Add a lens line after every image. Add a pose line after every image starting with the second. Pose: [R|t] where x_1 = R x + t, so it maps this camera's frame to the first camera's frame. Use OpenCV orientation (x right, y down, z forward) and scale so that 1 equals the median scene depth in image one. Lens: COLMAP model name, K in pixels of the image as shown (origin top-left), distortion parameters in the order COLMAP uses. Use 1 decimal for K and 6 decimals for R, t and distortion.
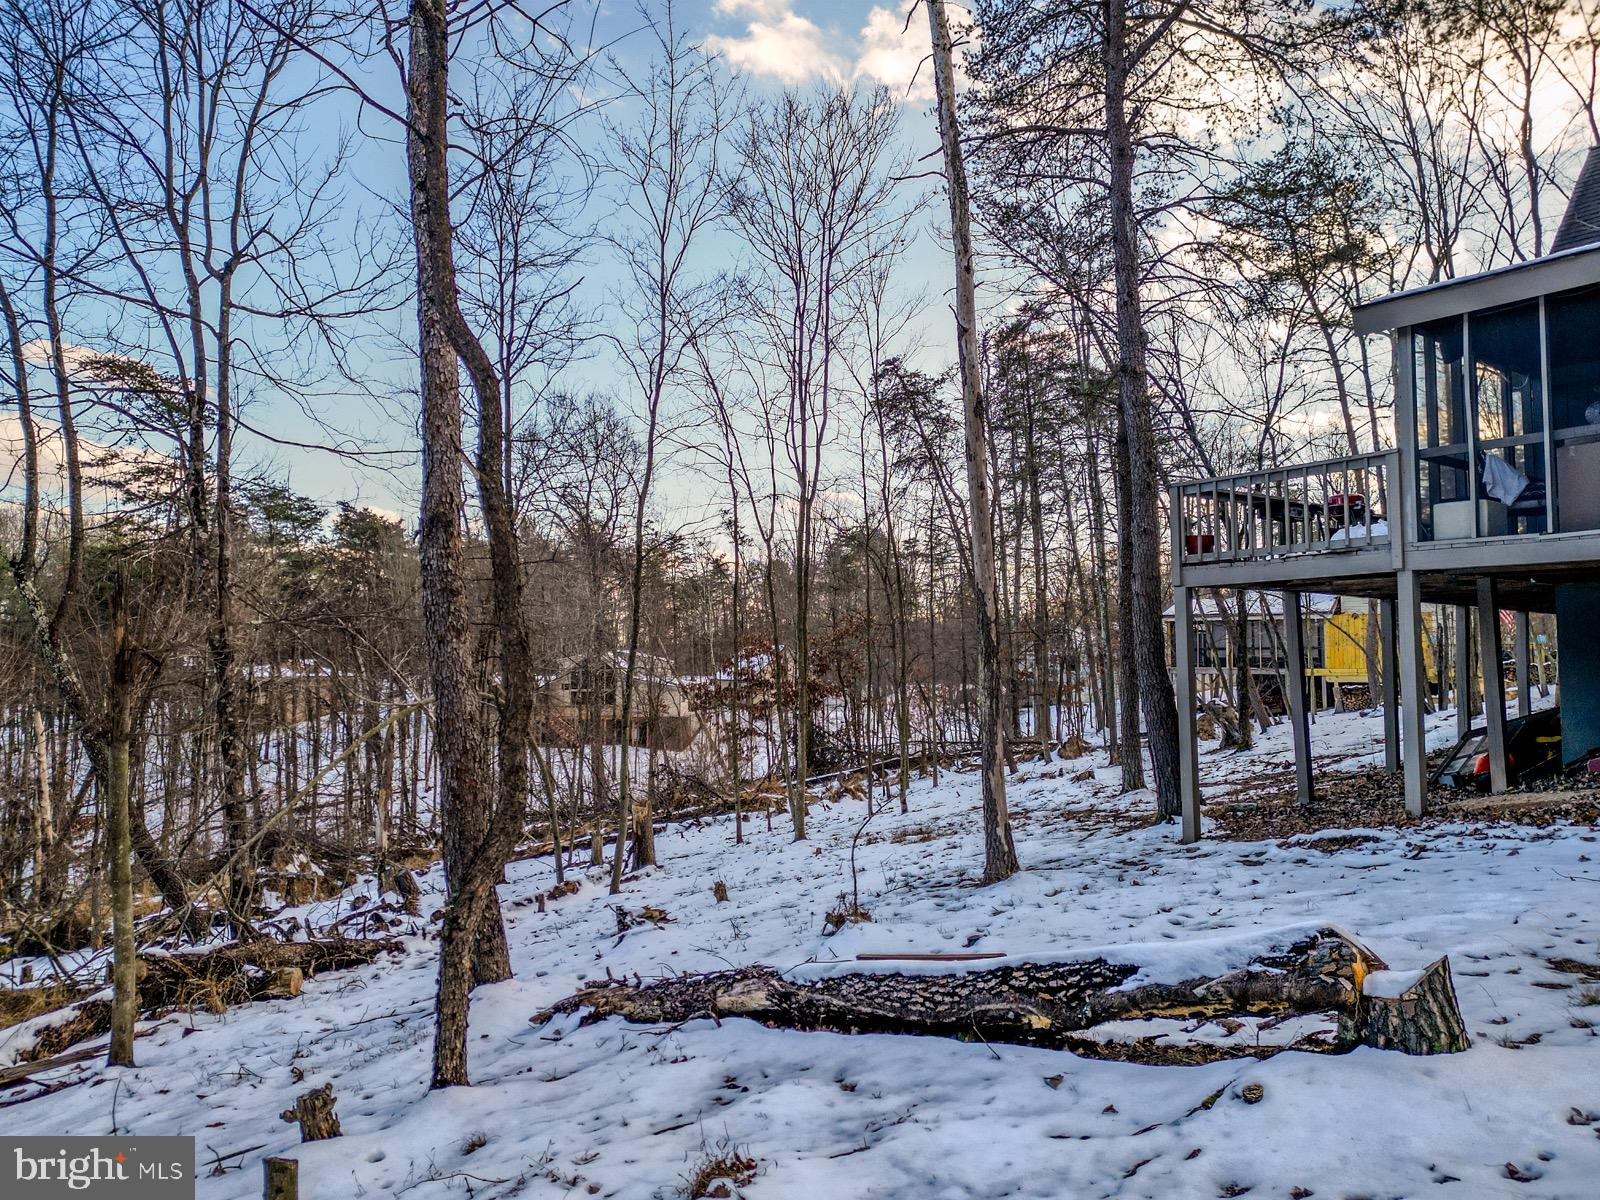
lens RADIAL K [[1155.9, 0, 800.0], [0, 1155.9, 600.0], [0, 0, 1]] dist [0.006474, 0.064646]
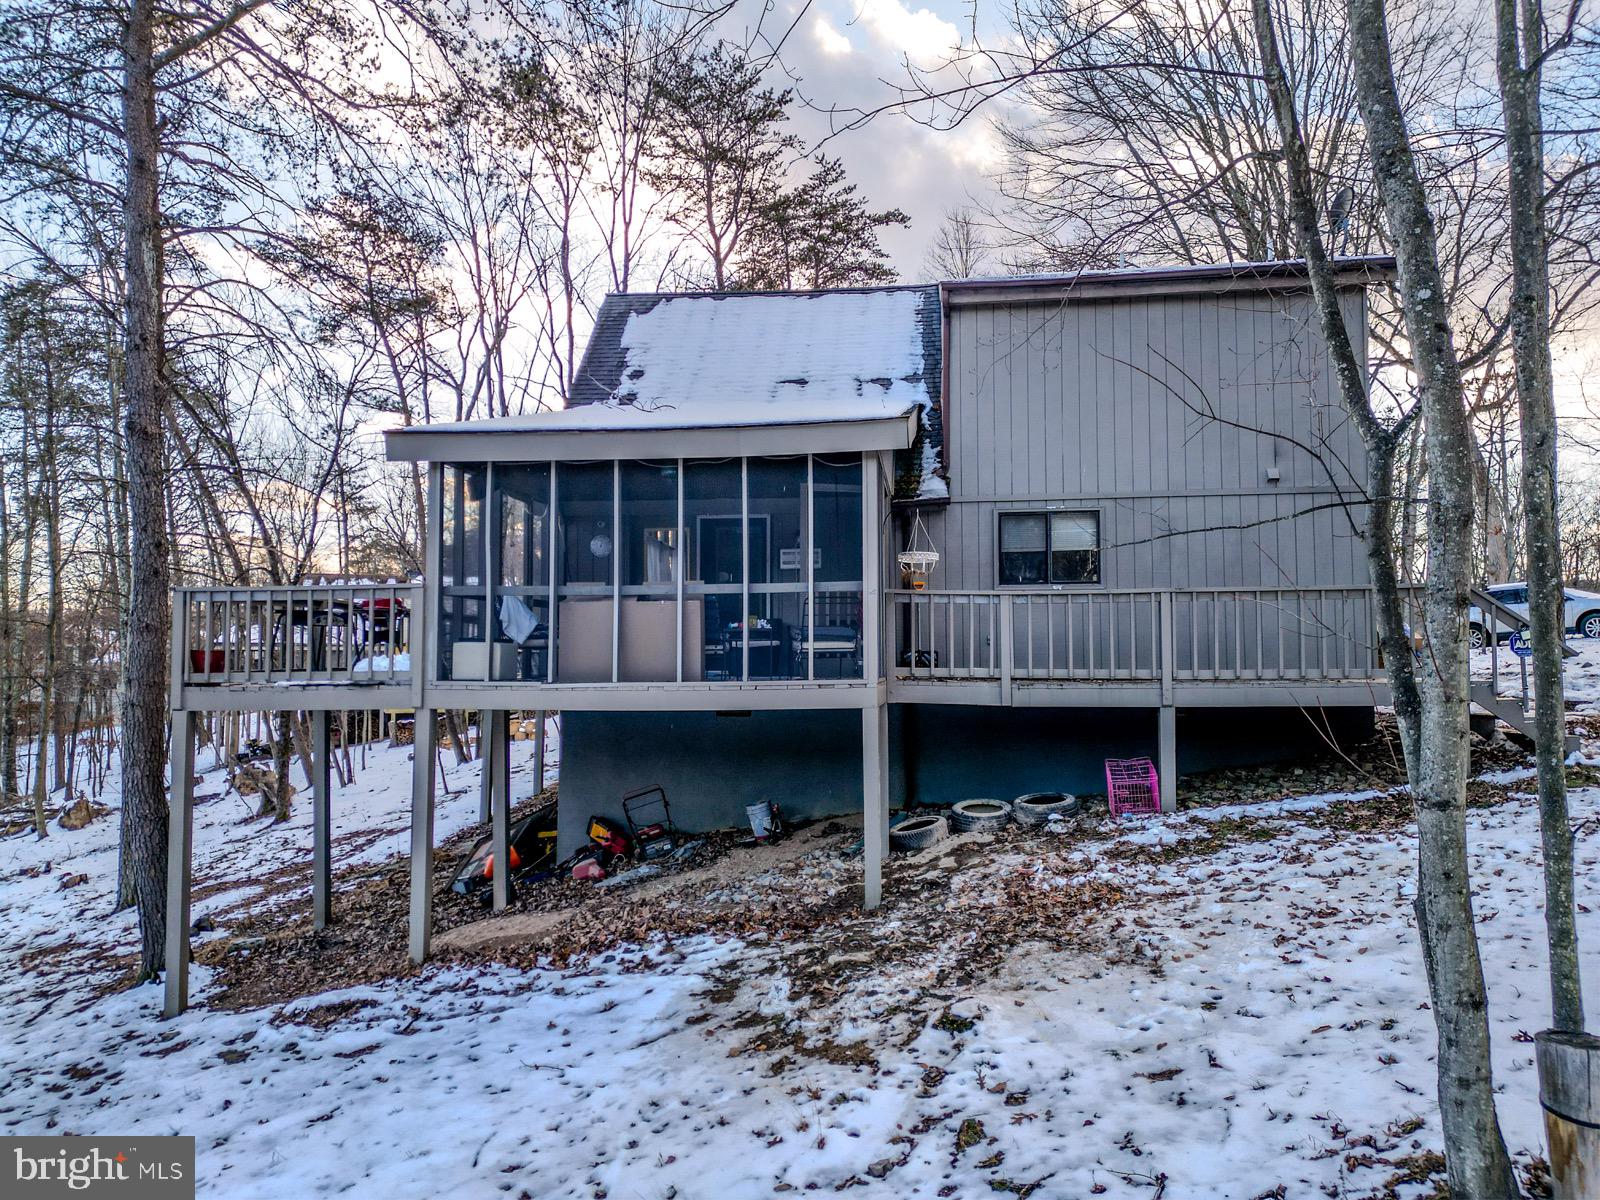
lens RADIAL K [[1148.6, 0, 800.0], [0, 1148.6, 600.0], [0, 0, 1]] dist [0.006877, 0.001955]
pose [[0.728867, 0.041614, 0.683390, 0.064532], [-0.056528, 0.998401, -0.000507, -0.093467], [-0.682318, -0.038261, 0.730053, 0.065585]]
